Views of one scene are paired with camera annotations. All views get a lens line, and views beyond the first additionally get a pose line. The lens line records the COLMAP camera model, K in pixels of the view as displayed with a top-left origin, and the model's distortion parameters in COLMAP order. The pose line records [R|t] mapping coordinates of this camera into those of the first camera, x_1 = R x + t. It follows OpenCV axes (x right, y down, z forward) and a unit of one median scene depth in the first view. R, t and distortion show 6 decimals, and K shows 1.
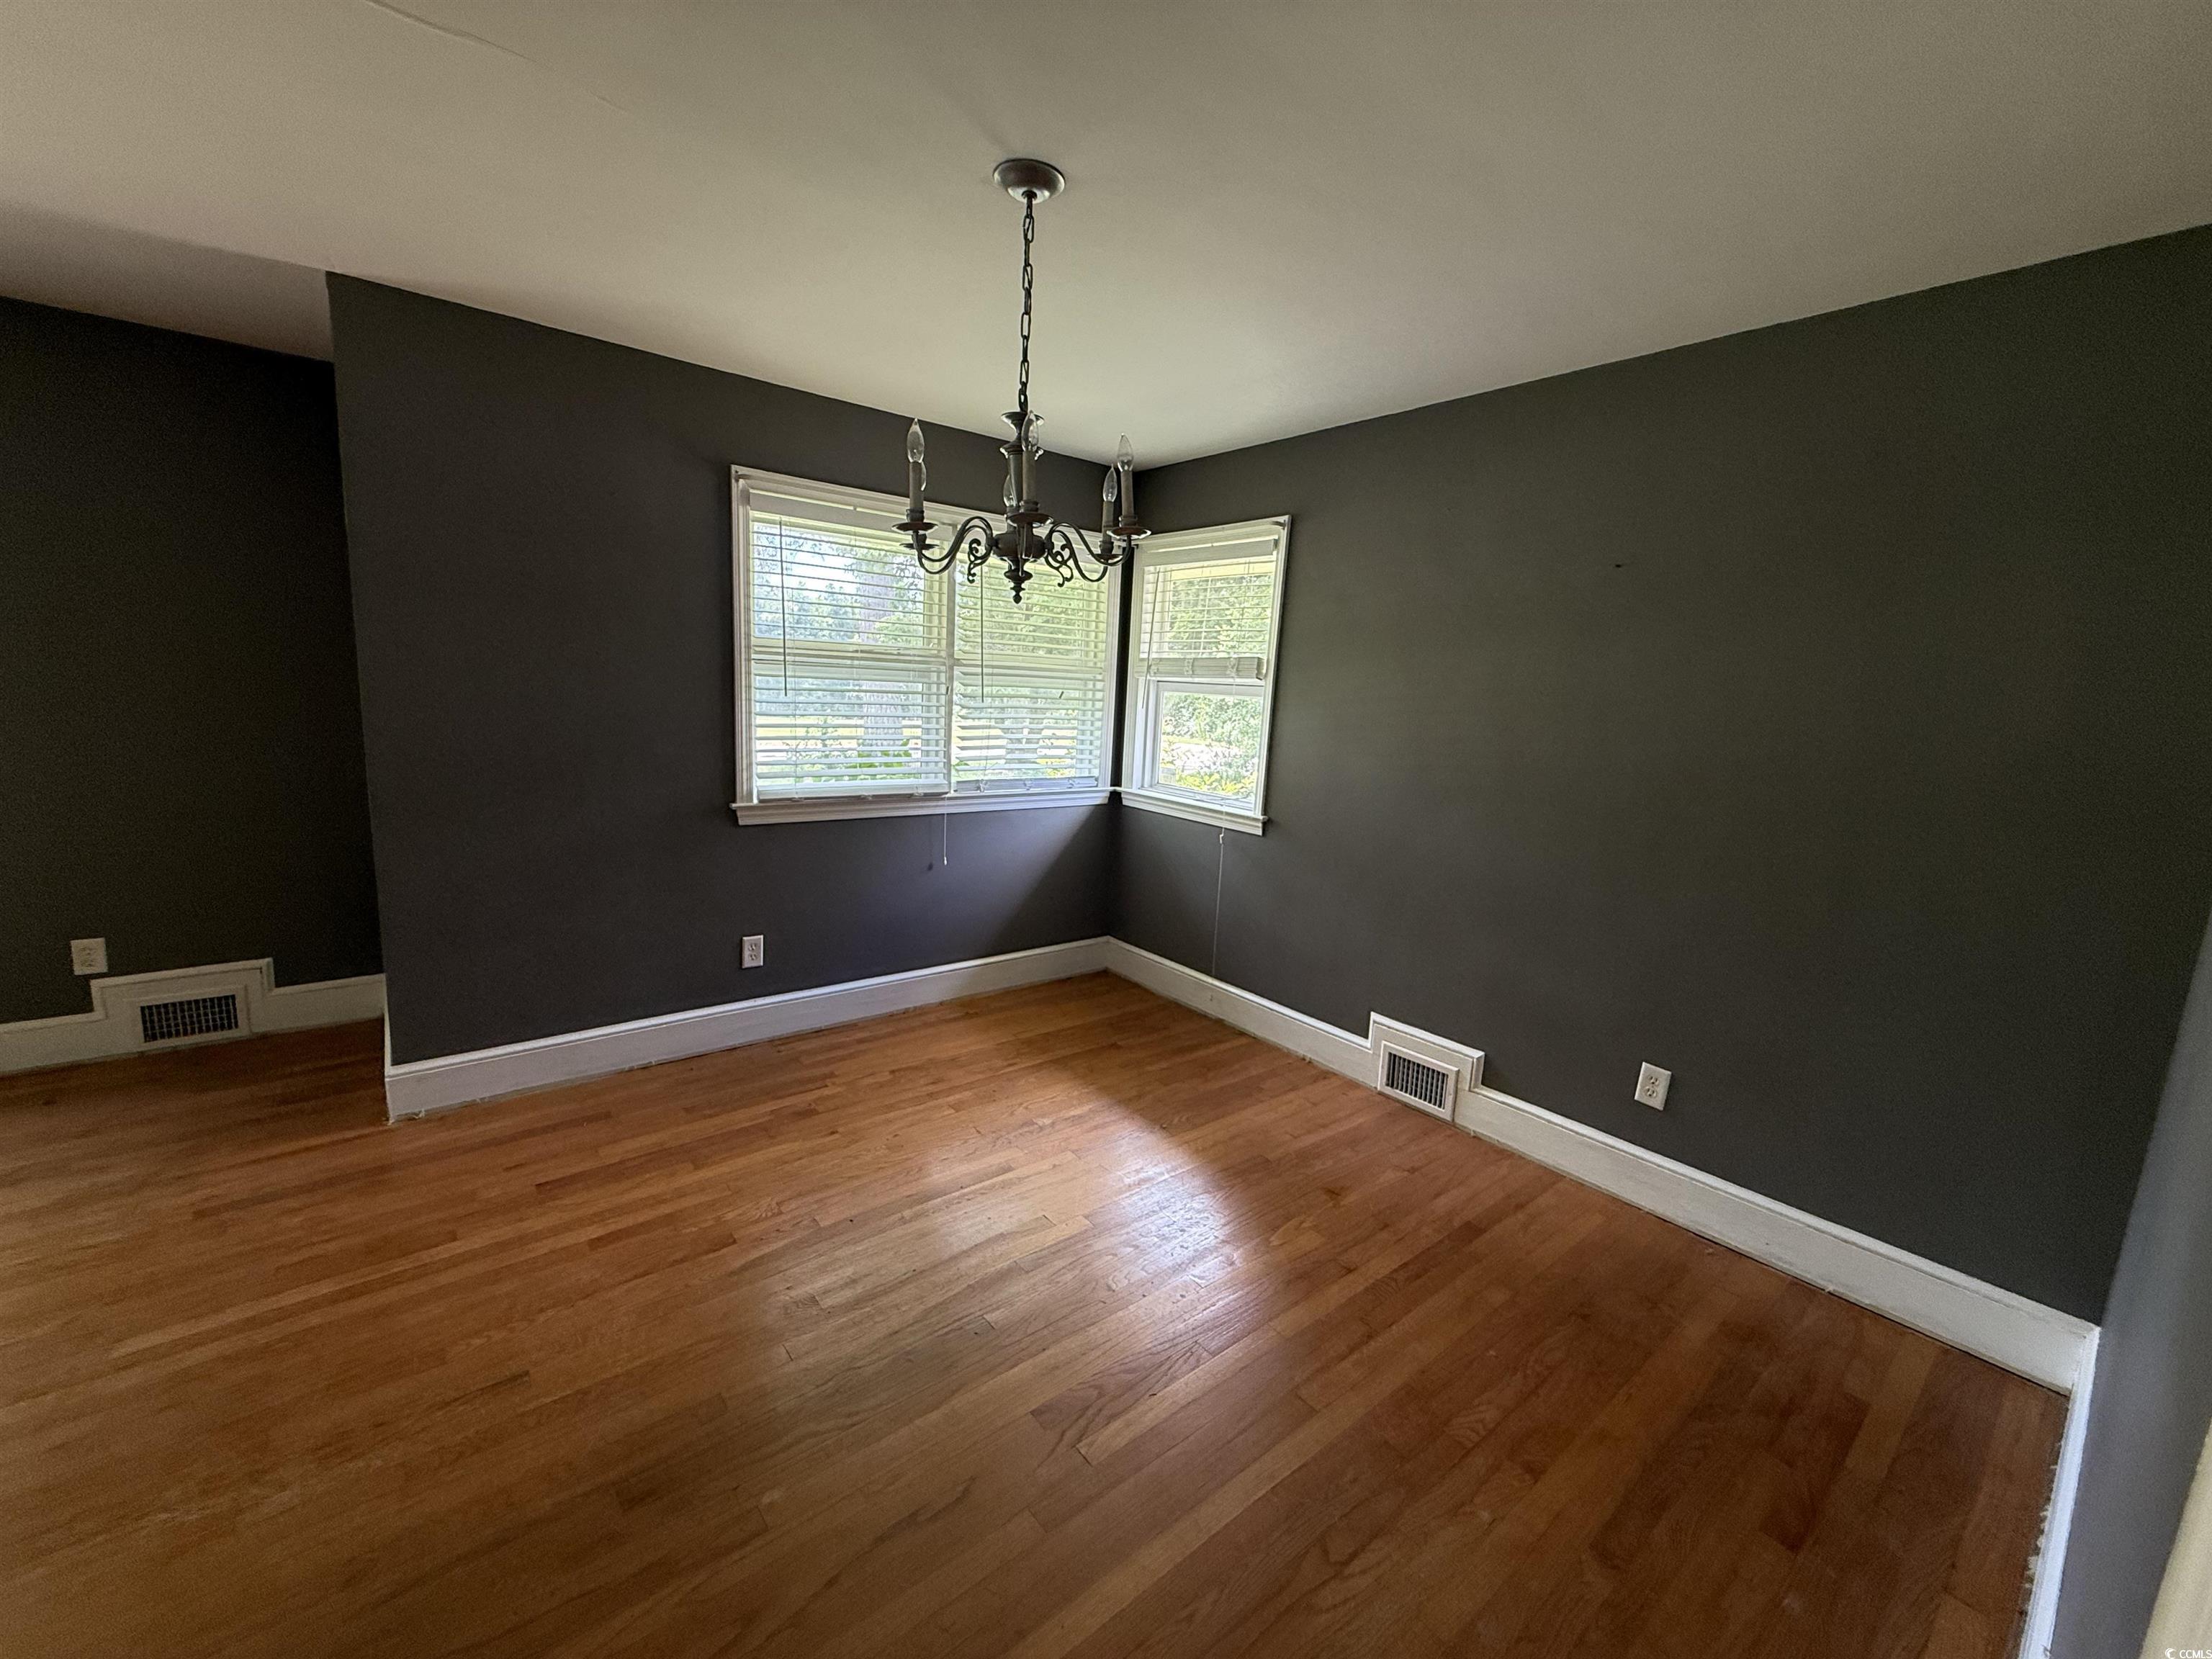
lens RADIAL K [[891.7, 0, 1100.0], [0, 891.7, 825.2], [0, 0, 1]] dist [0.007781, -0.001232]
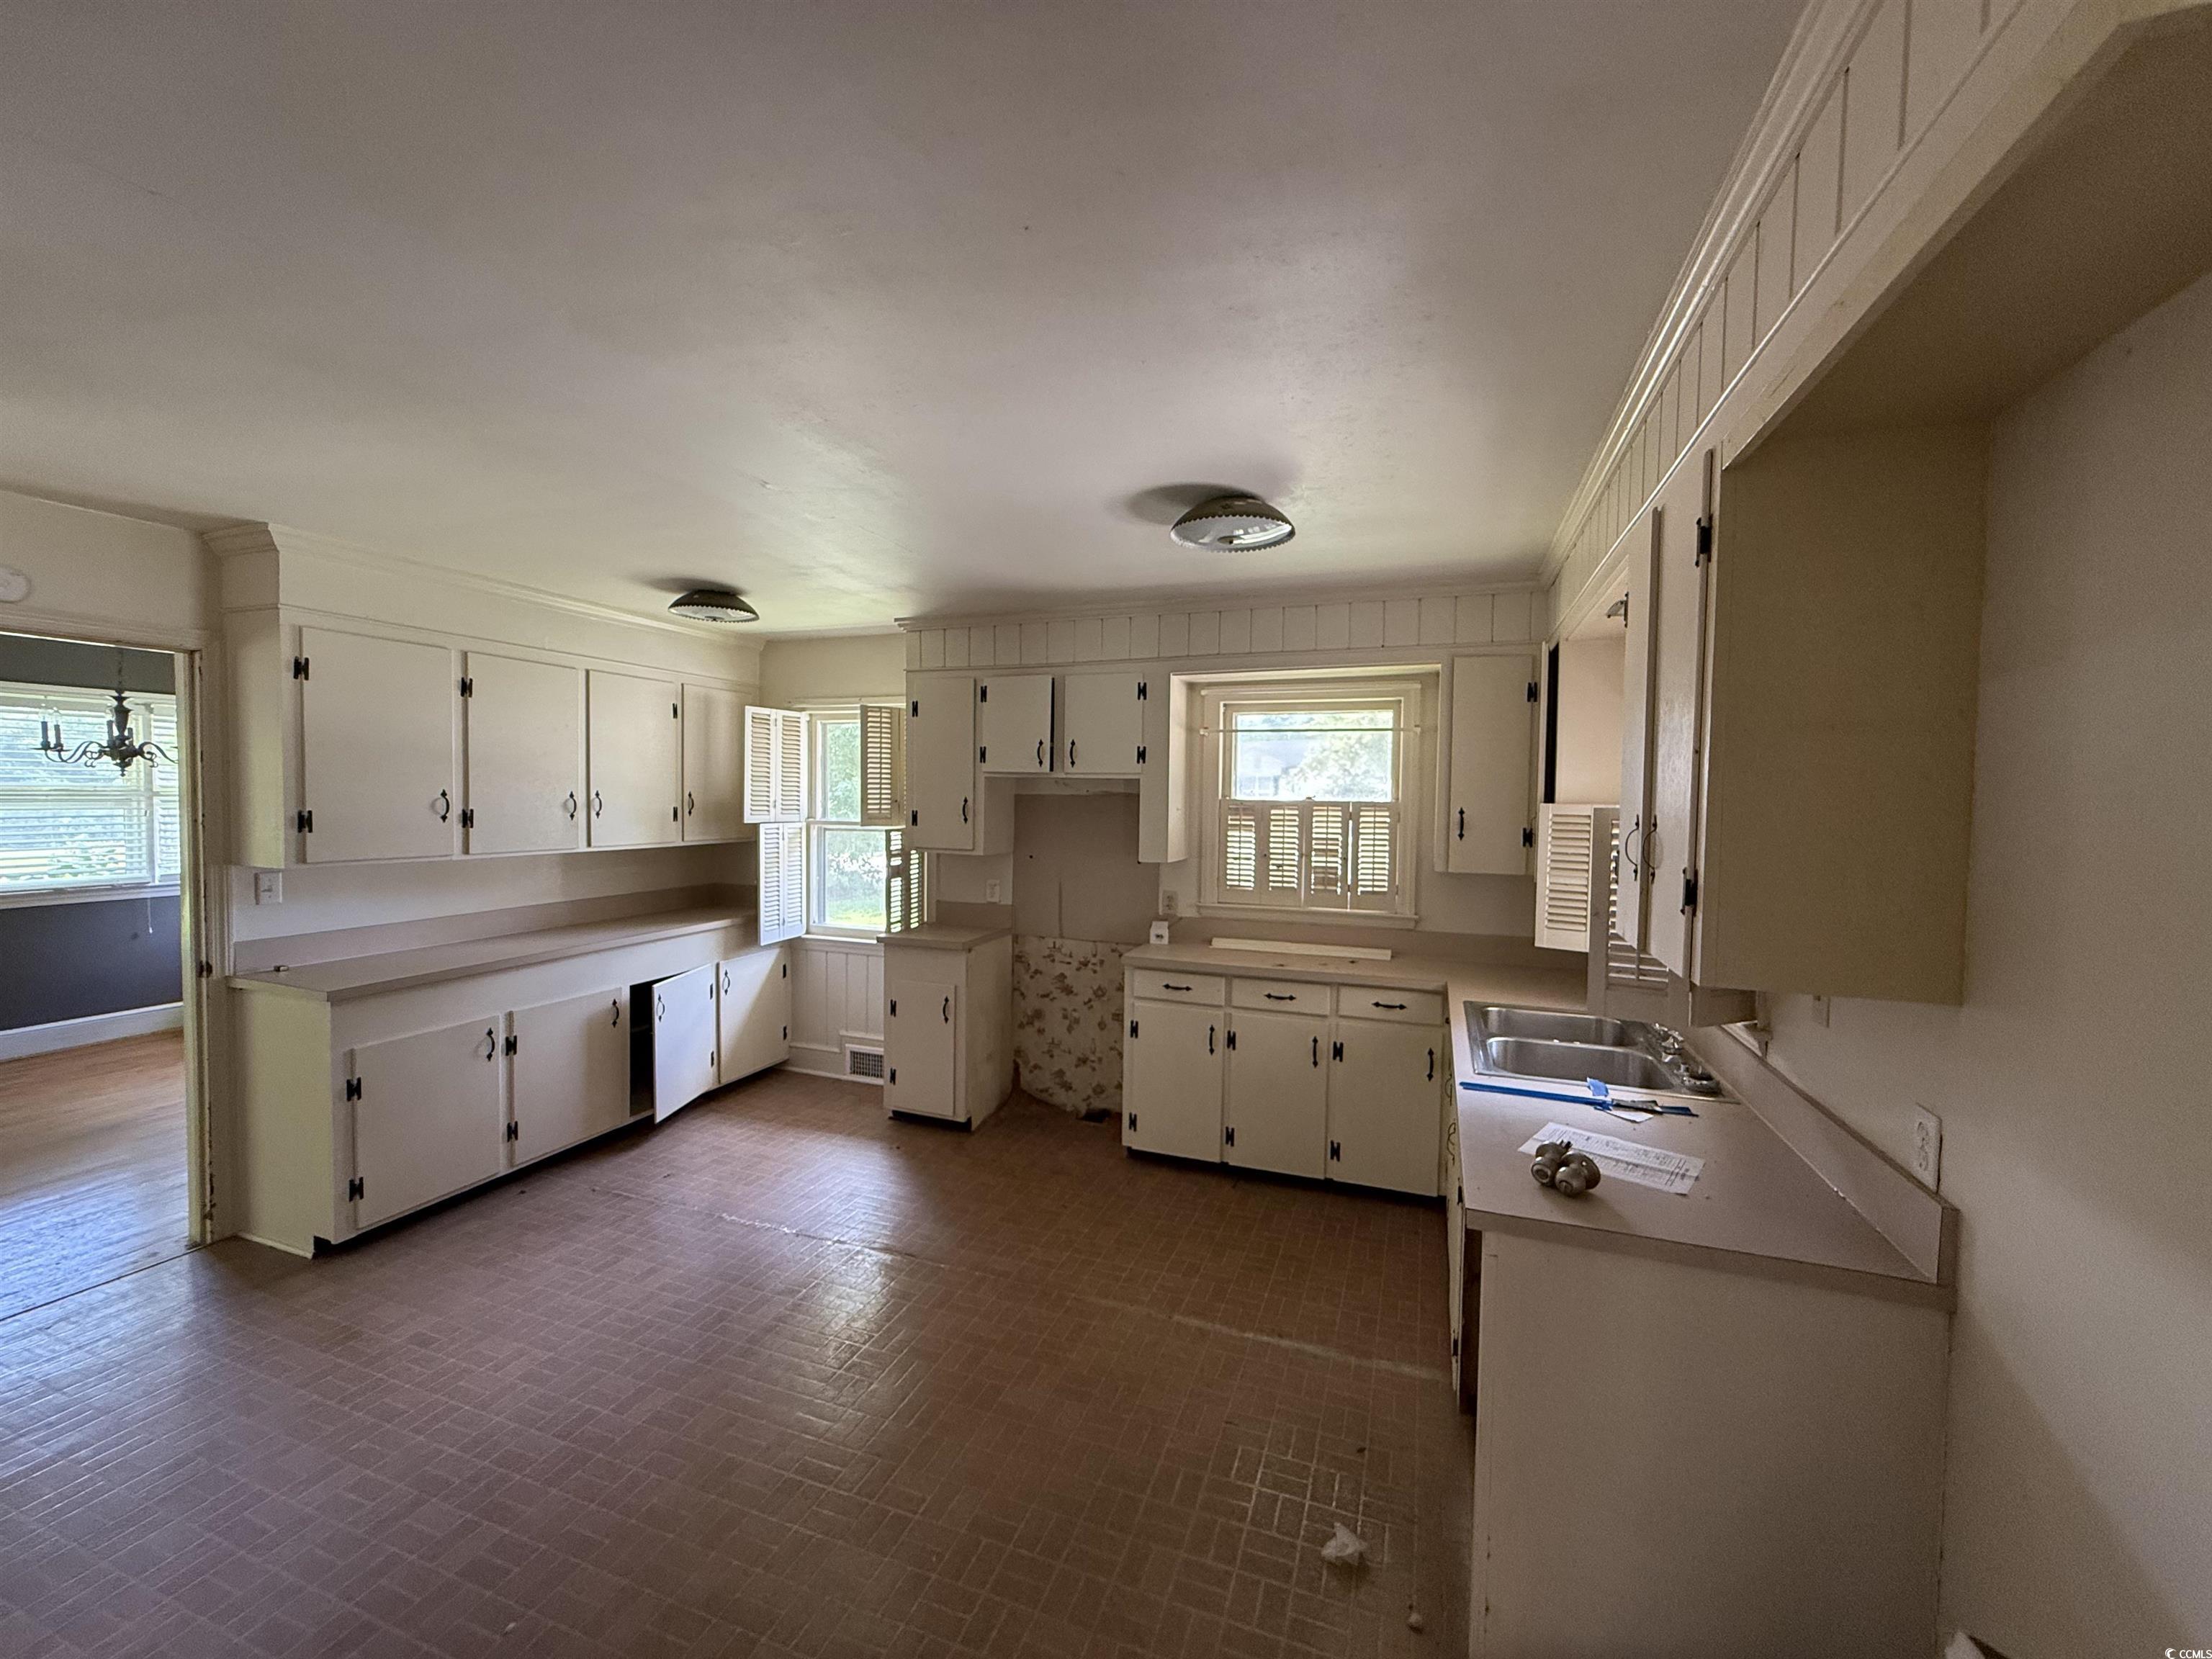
lens RADIAL K [[891.7, 0, 1105.5], [0, 891.7, 817.5], [0, 0, 1]] dist [0.007781, -0.001232]
pose [[0.858479, -0.049200, 0.510484, 0.431634], [0.107917, 0.990431, -0.086027, 0.155688], [-0.501367, 0.128942, 0.855573, -1.068908]]
